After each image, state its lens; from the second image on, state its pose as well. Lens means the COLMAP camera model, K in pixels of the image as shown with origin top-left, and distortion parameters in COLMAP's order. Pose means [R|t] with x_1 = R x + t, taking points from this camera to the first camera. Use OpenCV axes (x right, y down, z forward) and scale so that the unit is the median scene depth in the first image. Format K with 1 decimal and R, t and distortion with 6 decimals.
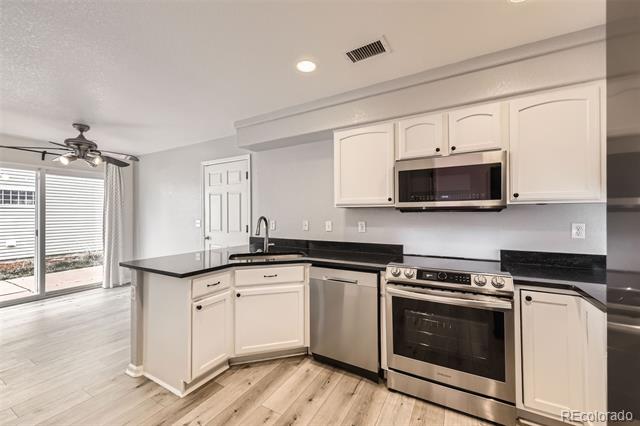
lens RADIAL K [[257.3, 0, 320.0], [0, 257.3, 213.0], [0, 0, 1]] dist [0.000008, 0.000021]
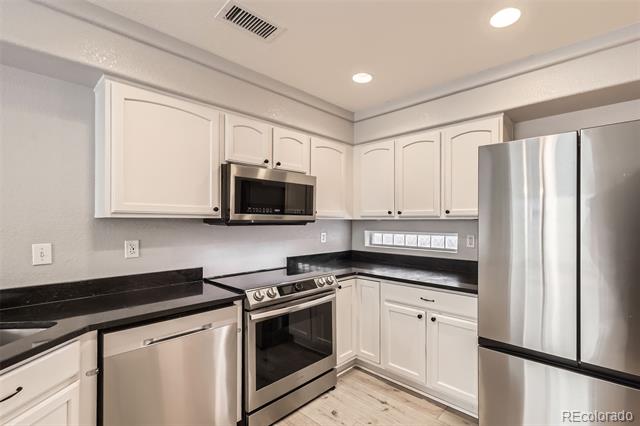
lens RADIAL K [[305.2, 0, 359.0], [0, 305.2, 221.9], [0, 0, 1]] dist [0.031396, 0.000253]
pose [[0.189077, 0.001168, 0.981962, -0.557752], [-0.006943, 0.999976, 0.000147, -0.017616], [-0.981938, -0.006846, 0.189080, 0.397302]]
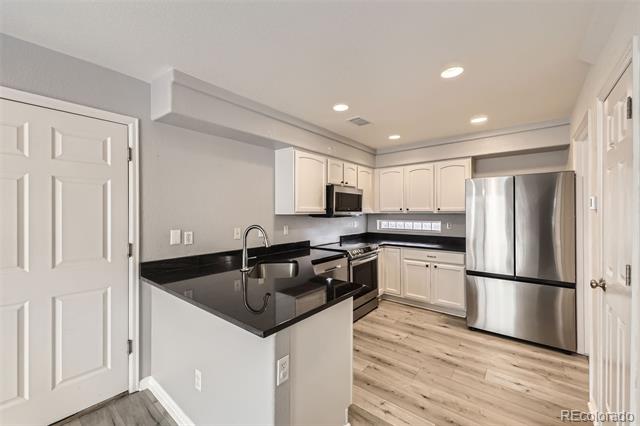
lens RADIAL K [[257.3, 0, 320.0], [0, 257.3, 213.0], [0, 0, 1]] dist [0.000008, 0.000021]
pose [[0.164875, 0.001310, 0.986314, -1.197744], [0.001356, 0.999998, -0.001554, -0.028146], [-0.986313, 0.001594, 0.164873, 0.784597]]
